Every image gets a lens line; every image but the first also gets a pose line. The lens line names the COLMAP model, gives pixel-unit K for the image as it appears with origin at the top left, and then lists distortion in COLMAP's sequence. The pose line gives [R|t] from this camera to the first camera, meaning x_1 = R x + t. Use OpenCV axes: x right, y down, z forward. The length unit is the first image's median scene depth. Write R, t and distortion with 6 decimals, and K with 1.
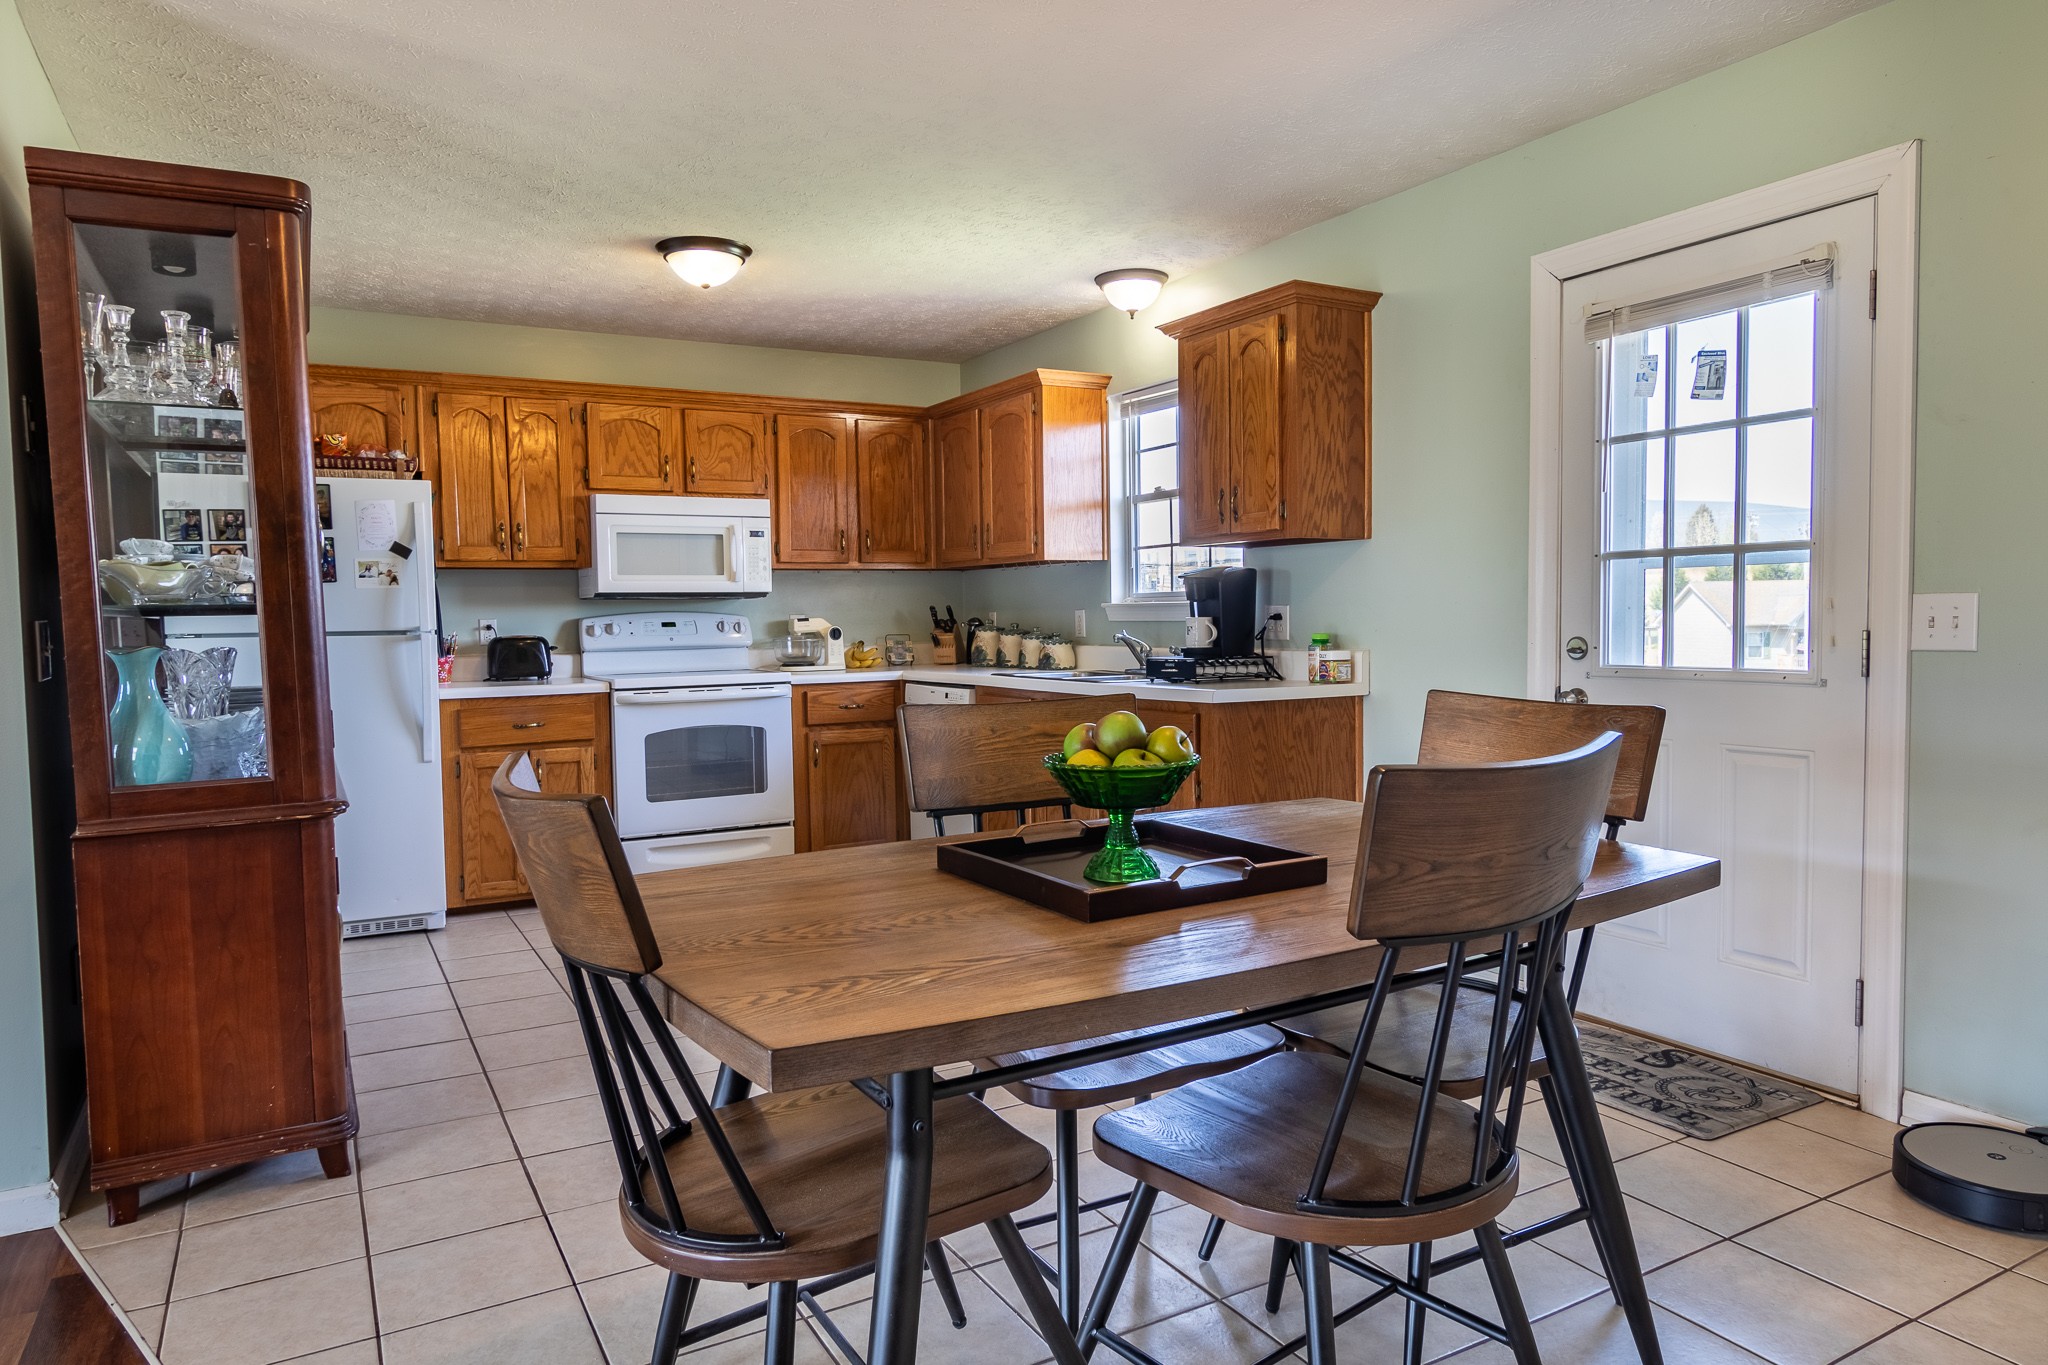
lens RADIAL K [[1271.8, 0, 1020.9], [0, 1271.8, 687.7], [0, 0, 1]] dist [-0.011707, -0.000677]
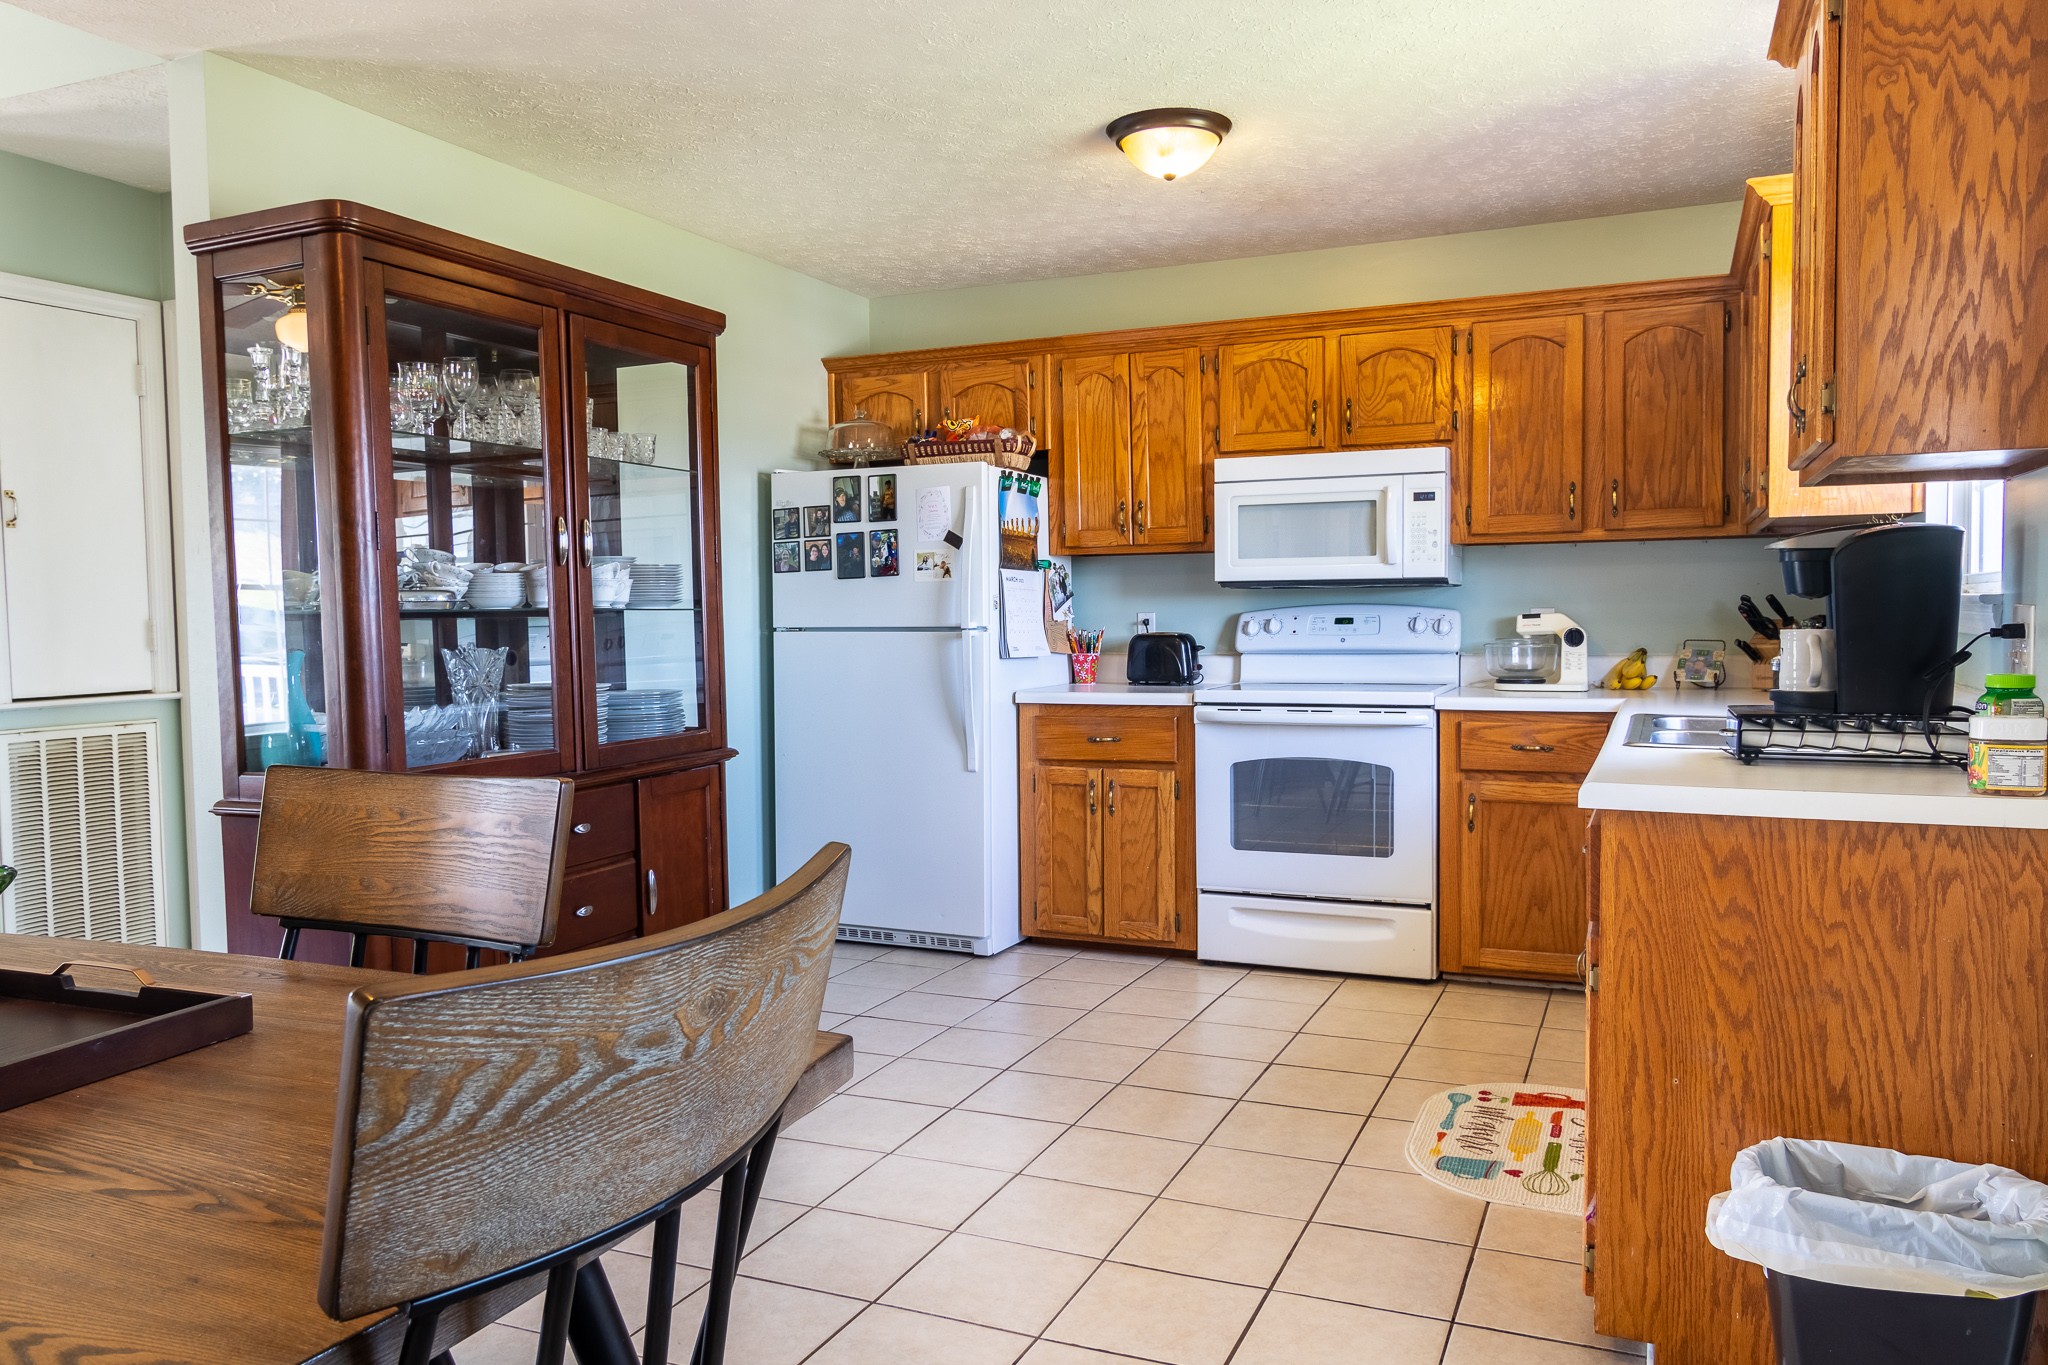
lens RADIAL K [[1468.2, 0, 1021.7], [0, 1468.2, 682.3], [0, 0, 1]] dist [-0.004626, 0.001733]
pose [[0.592979, 0.047864, -0.803794, 0.346514], [-0.043842, 0.998670, 0.027125, -0.030853], [0.804023, 0.019155, 0.594289, 0.349372]]
